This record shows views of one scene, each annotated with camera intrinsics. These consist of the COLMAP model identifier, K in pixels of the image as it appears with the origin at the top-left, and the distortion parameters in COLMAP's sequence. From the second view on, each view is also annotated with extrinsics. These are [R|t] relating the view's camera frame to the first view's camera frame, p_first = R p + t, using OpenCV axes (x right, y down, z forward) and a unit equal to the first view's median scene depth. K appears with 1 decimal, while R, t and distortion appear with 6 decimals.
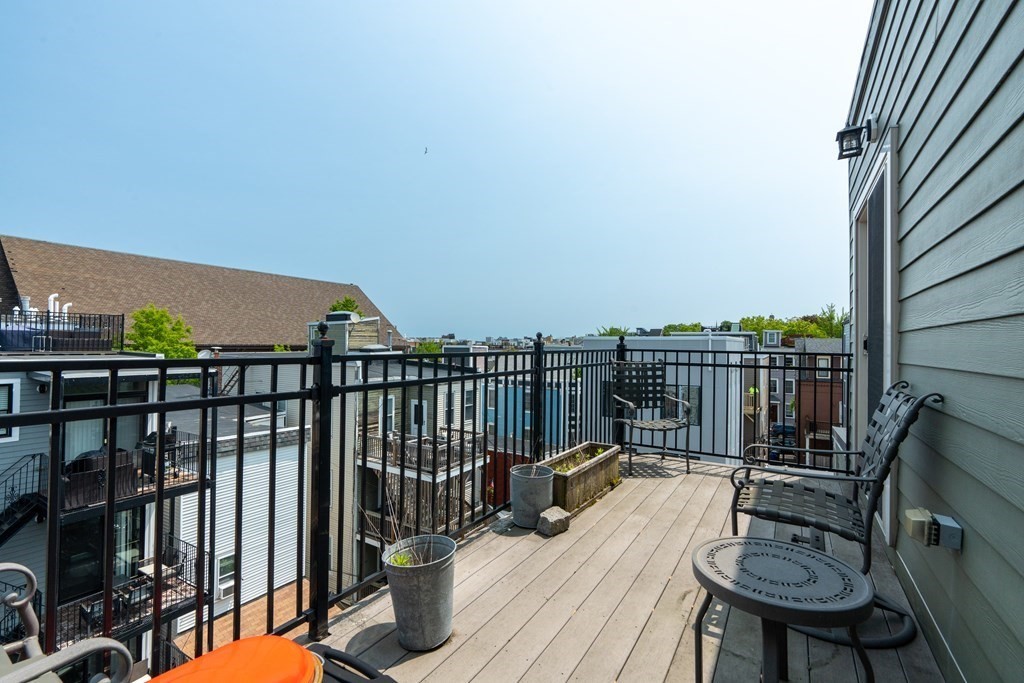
lens RADIAL K [[466.0, 0, 510.4], [0, 466.0, 337.9], [0, 0, 1]] dist [-0.002571, 0.000184]
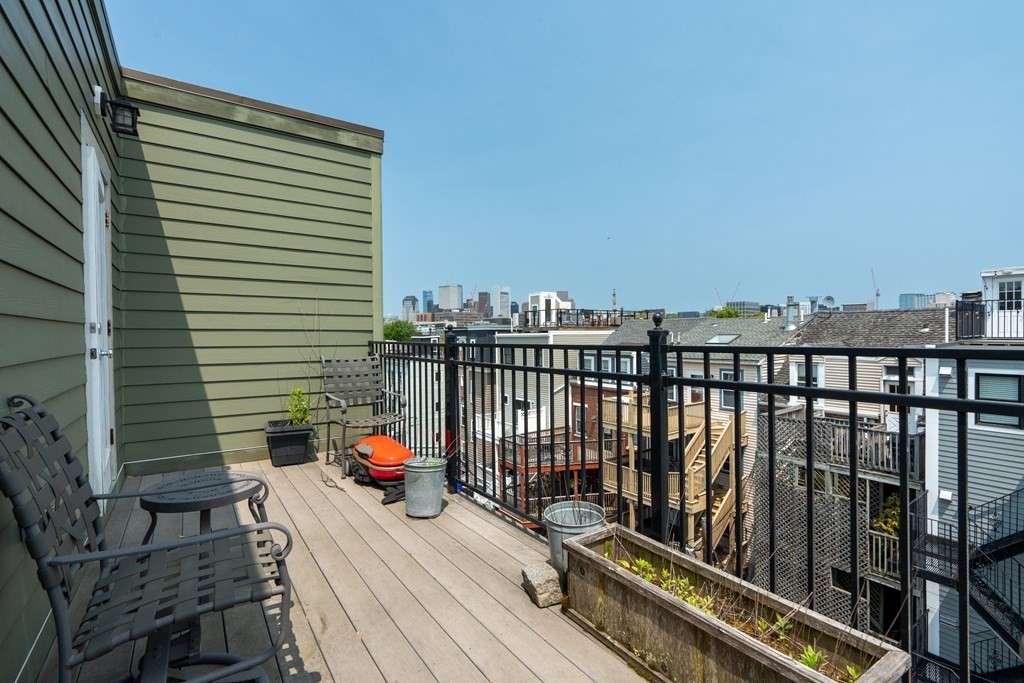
lens RADIAL K [[466.0, 0, 510.4], [0, 466.0, 337.9], [0, 0, 1]] dist [-0.002571, 0.000184]
pose [[-0.407227, 0.005911, -0.913308, 0.713733], [0.025147, 0.999673, -0.004742, 0.018449], [0.912981, -0.024898, -0.407242, 1.170794]]
